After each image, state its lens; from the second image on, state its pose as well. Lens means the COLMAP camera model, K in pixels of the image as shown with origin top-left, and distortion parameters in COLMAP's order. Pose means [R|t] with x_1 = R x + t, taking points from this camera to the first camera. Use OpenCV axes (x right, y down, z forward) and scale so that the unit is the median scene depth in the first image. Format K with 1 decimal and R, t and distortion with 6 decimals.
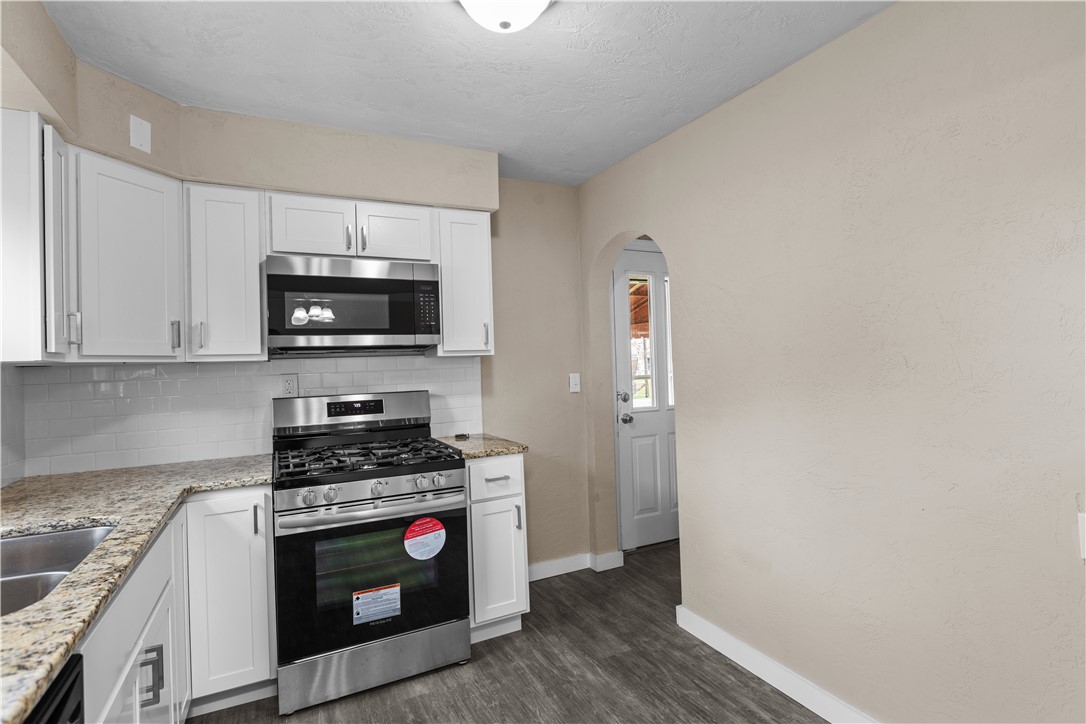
lens RADIAL K [[547.1, 0, 543.0], [0, 547.1, 362.0], [0, 0, 1]] dist [-0.002170, -0.000482]
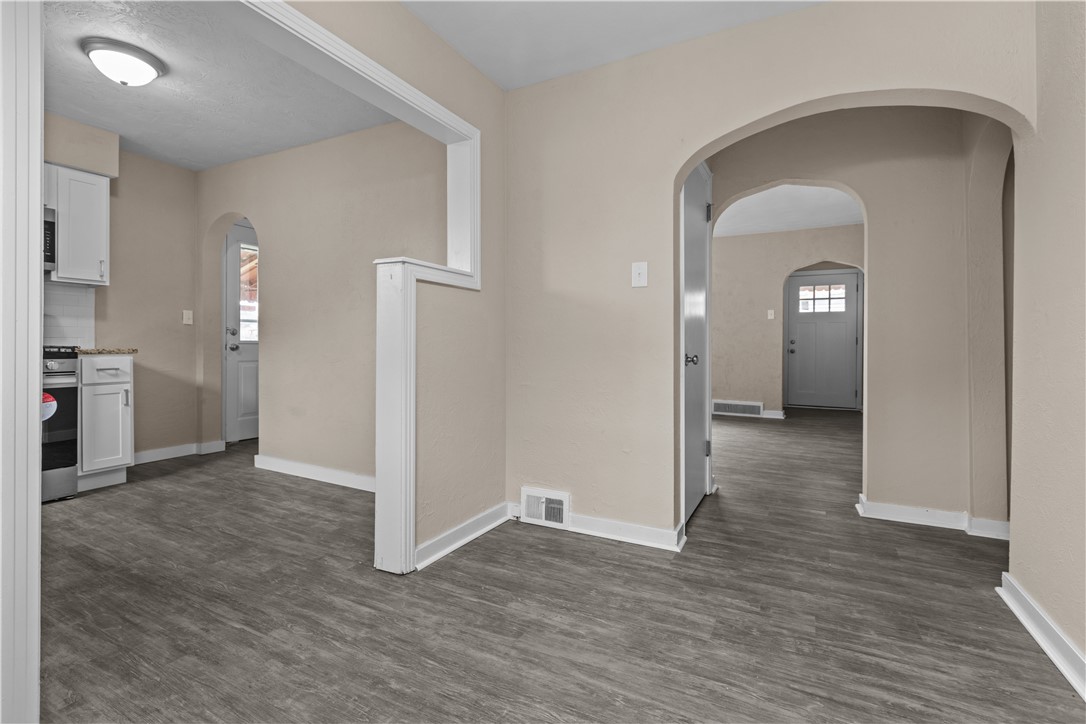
lens RADIAL K [[520.1, 0, 560.8], [0, 520.1, 353.9], [0, 0, 1]] dist [0.000553, -0.000134]
pose [[0.811488, 0.034110, 0.583373, 0.076835], [-0.033713, 0.999365, -0.011537, 0.144139], [-0.583396, -0.010305, 0.812122, -0.737055]]
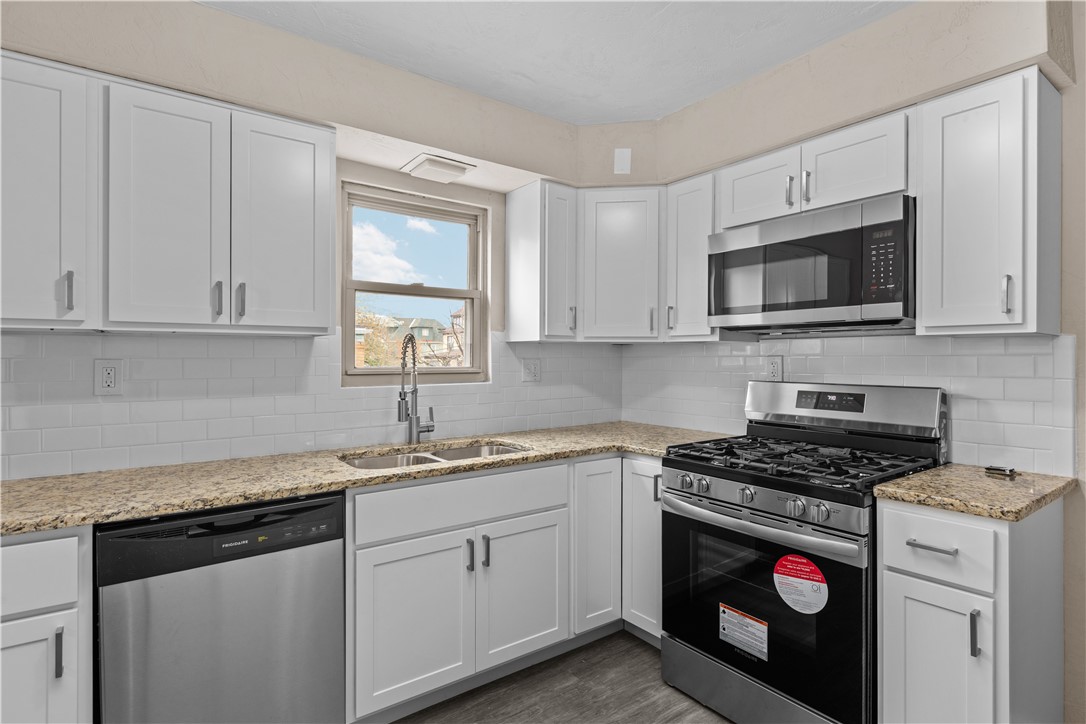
lens RADIAL K [[547.1, 0, 543.0], [0, 547.1, 362.0], [0, 0, 1]] dist [-0.002170, -0.000482]
pose [[0.172672, 0.041849, -0.984090, 0.391265], [-0.005904, 0.999123, 0.041453, -0.003637], [0.984962, -0.001347, 0.172768, 0.476629]]
